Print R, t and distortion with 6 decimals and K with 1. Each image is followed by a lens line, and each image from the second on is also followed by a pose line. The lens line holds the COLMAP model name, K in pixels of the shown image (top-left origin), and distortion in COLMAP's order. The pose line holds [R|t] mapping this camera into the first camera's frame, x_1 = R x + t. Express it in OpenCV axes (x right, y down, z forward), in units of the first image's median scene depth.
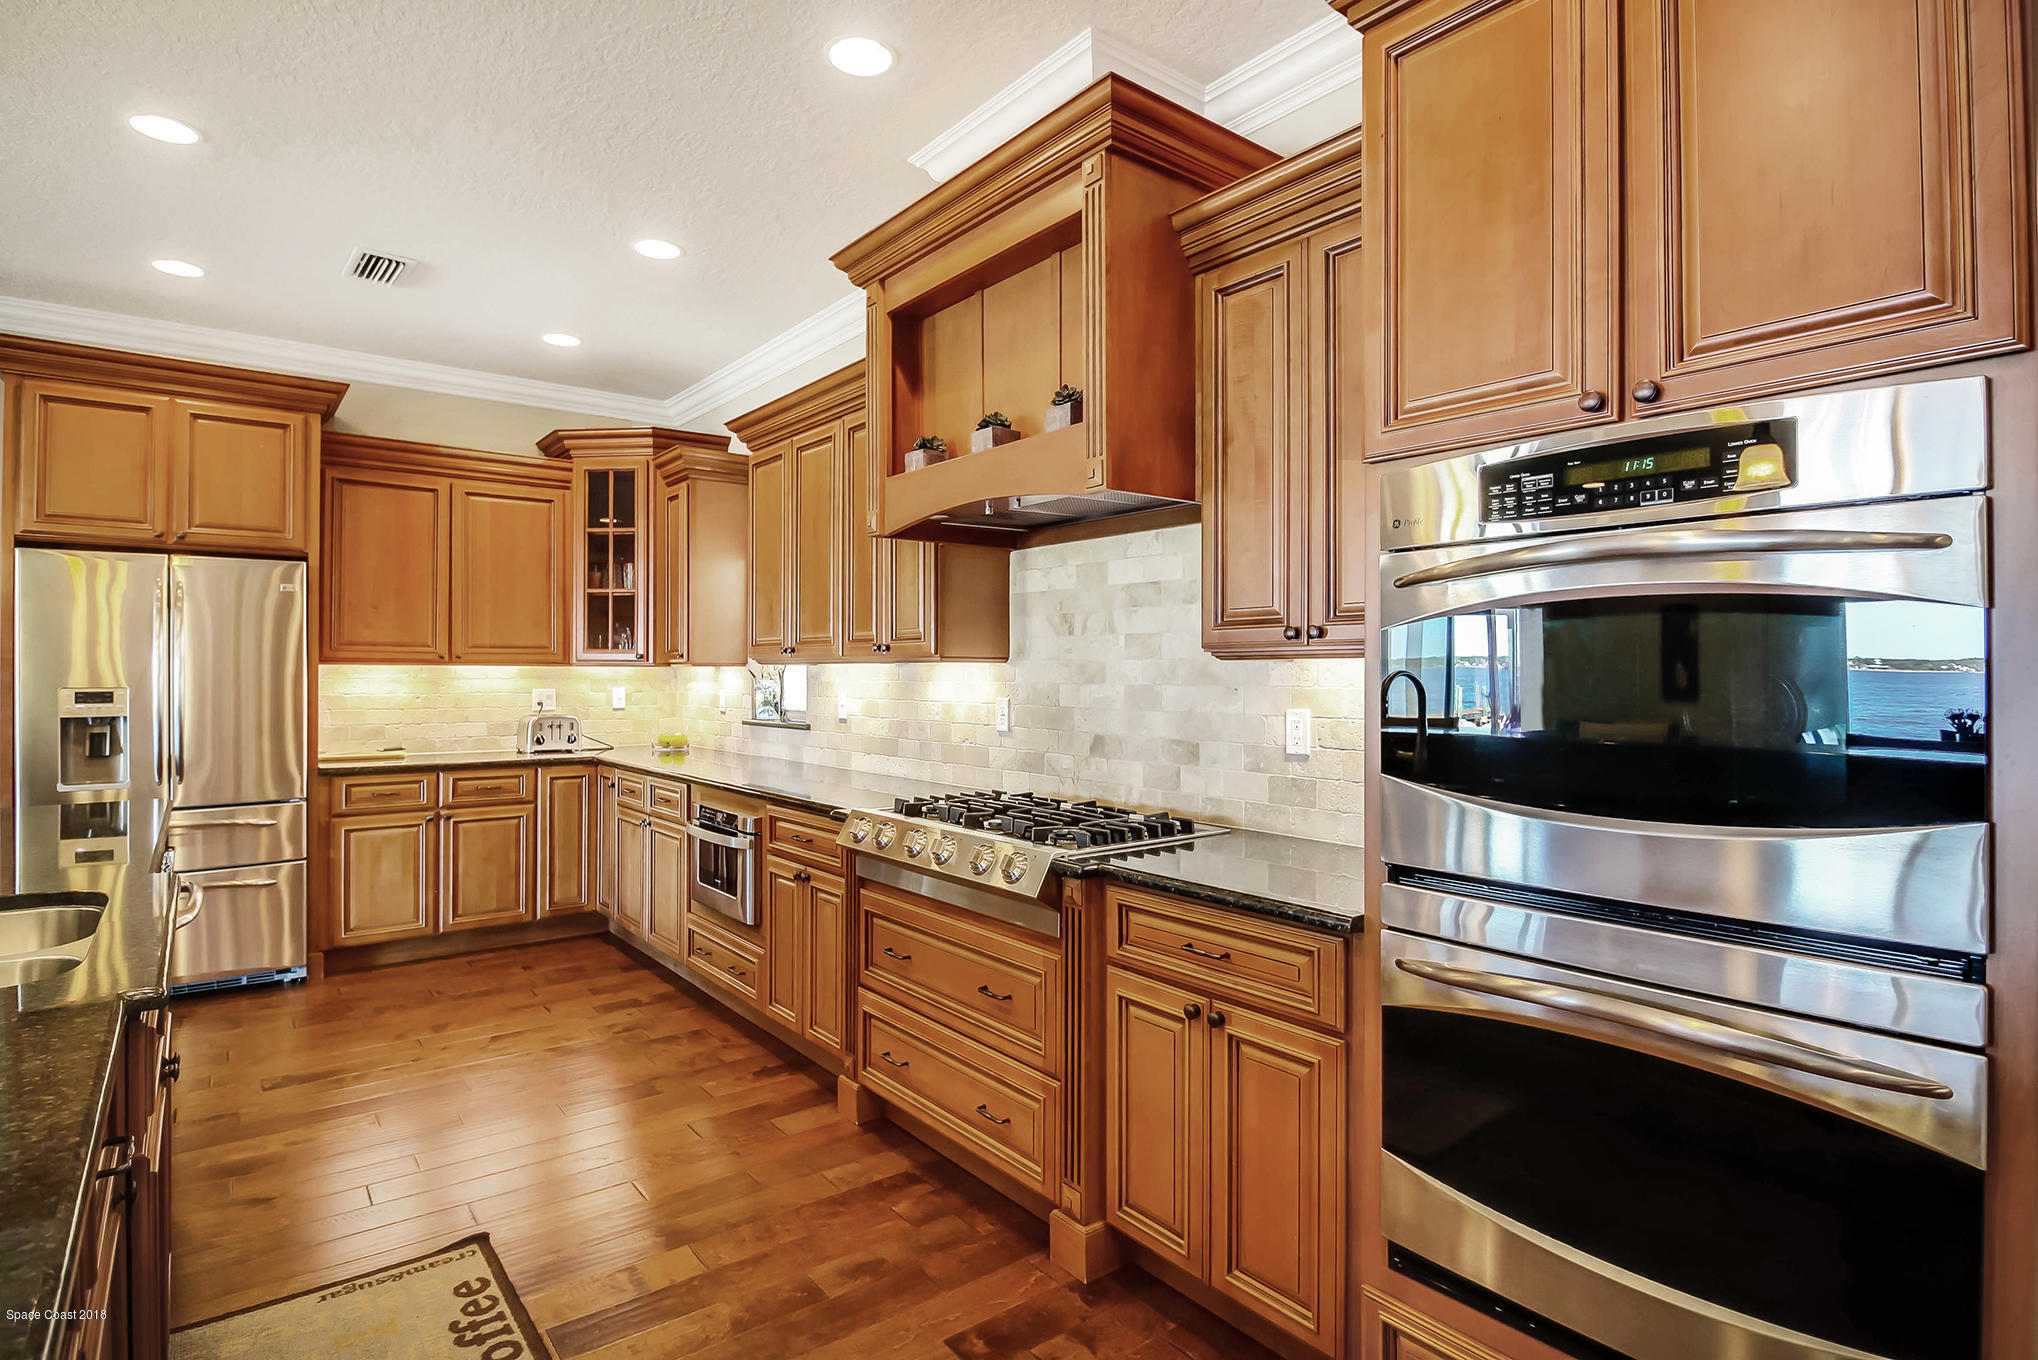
lens RADIAL K [[999.9, 0, 1019.8], [0, 999.9, 669.9], [0, 0, 1]] dist [-0.002866, -0.000813]
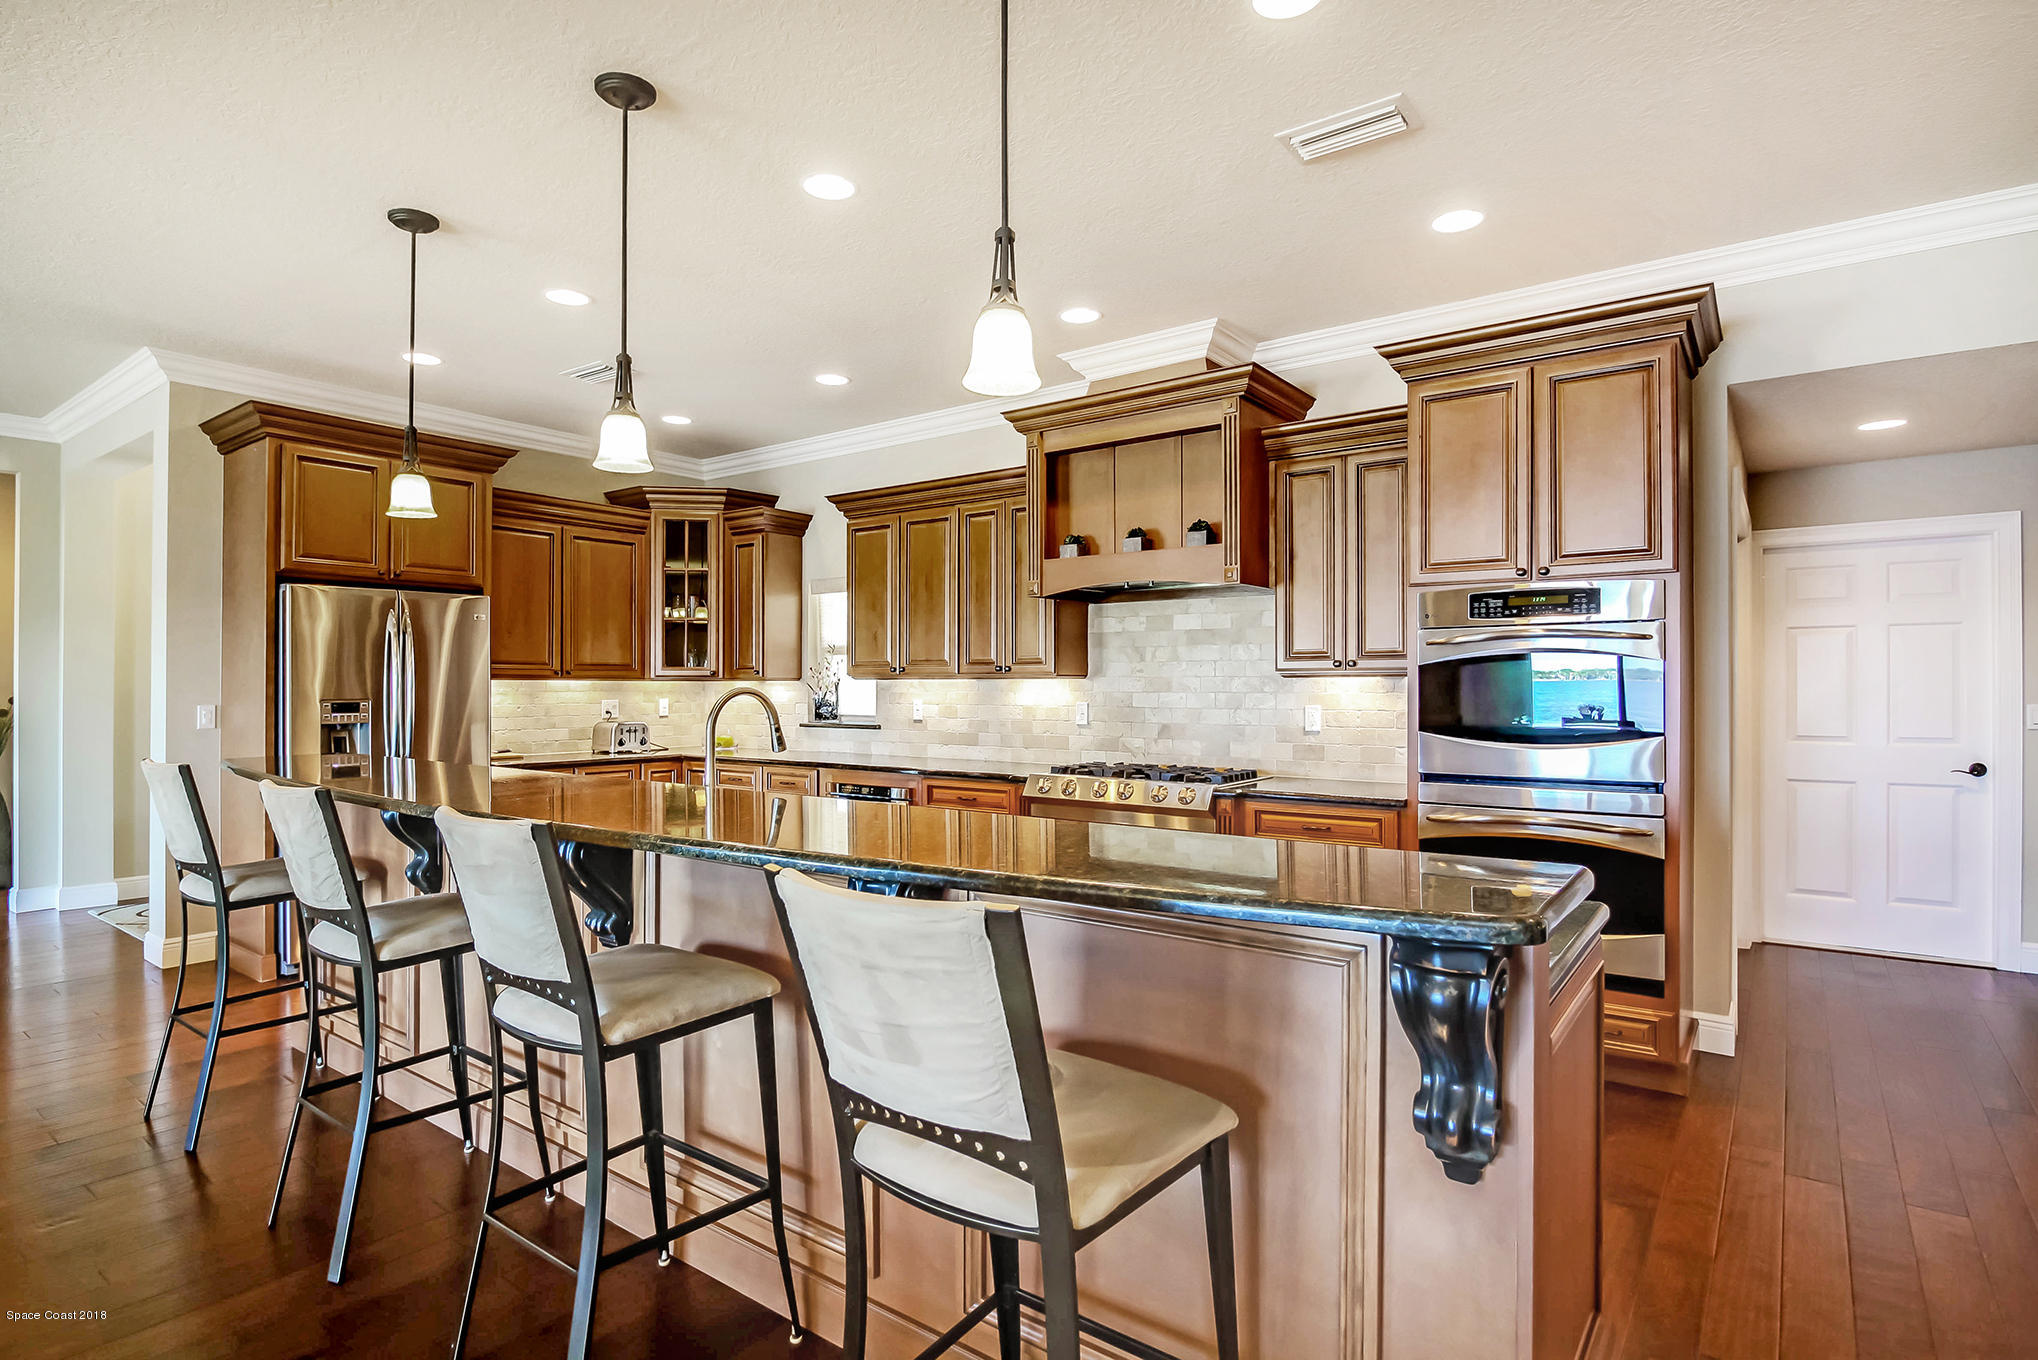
lens RADIAL K [[971.6, 0, 1019.0], [0, 971.6, 680.0], [0, 0, 1]] dist [0.002984, -0.000014]
pose [[0.967687, -0.000434, 0.252154, -0.545220], [0.001231, 0.999995, -0.003006, -0.001103], [-0.252151, 0.003219, 0.967683, -0.442447]]
